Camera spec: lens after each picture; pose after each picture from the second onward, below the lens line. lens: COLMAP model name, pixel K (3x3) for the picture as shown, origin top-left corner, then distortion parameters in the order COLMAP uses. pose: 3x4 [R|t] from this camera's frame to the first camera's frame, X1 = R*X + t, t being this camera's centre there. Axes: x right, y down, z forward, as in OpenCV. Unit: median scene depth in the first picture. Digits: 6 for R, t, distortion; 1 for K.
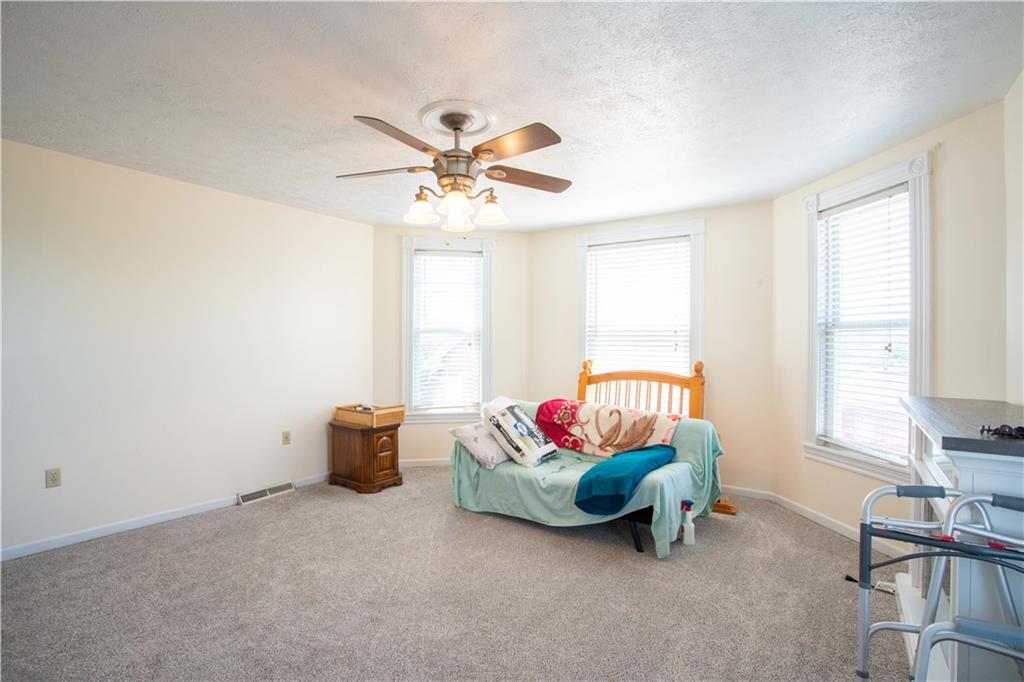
lens RADIAL K [[518.5, 0, 512.0], [0, 518.5, 341.0], [0, 0, 1]] dist [-0.002132, -0.000151]
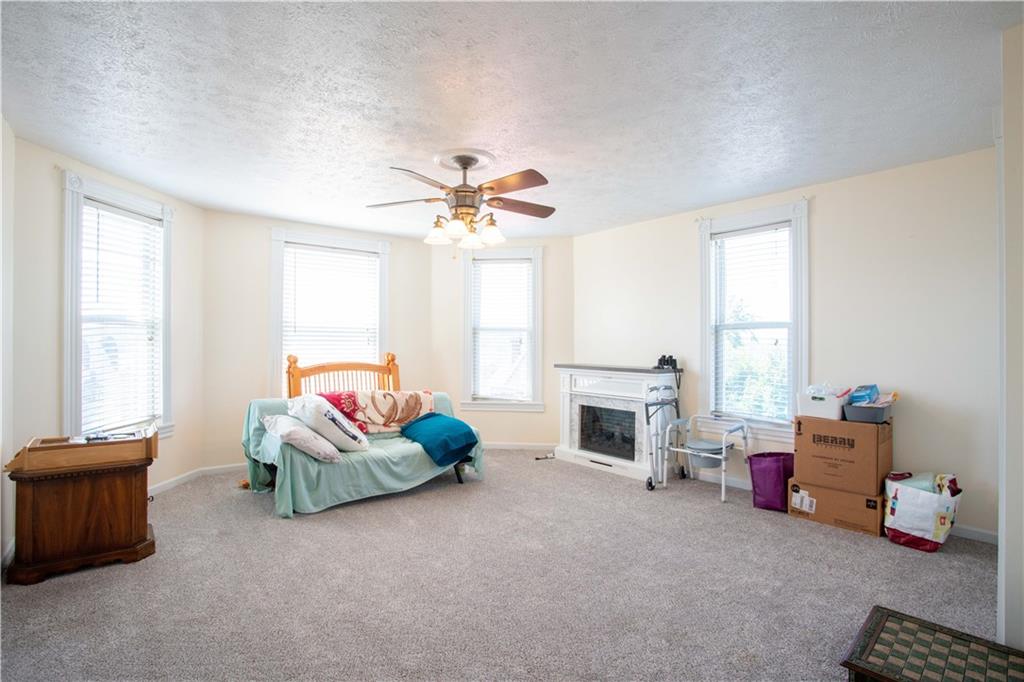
lens RADIAL K [[518.5, 0, 512.0], [0, 518.5, 341.0], [0, 0, 1]] dist [-0.002132, -0.000151]
pose [[0.281330, 0.002652, 0.959608, -0.890225], [-0.003438, 0.999993, -0.001756, 0.012405], [-0.959605, -0.002805, 0.281337, 0.381692]]
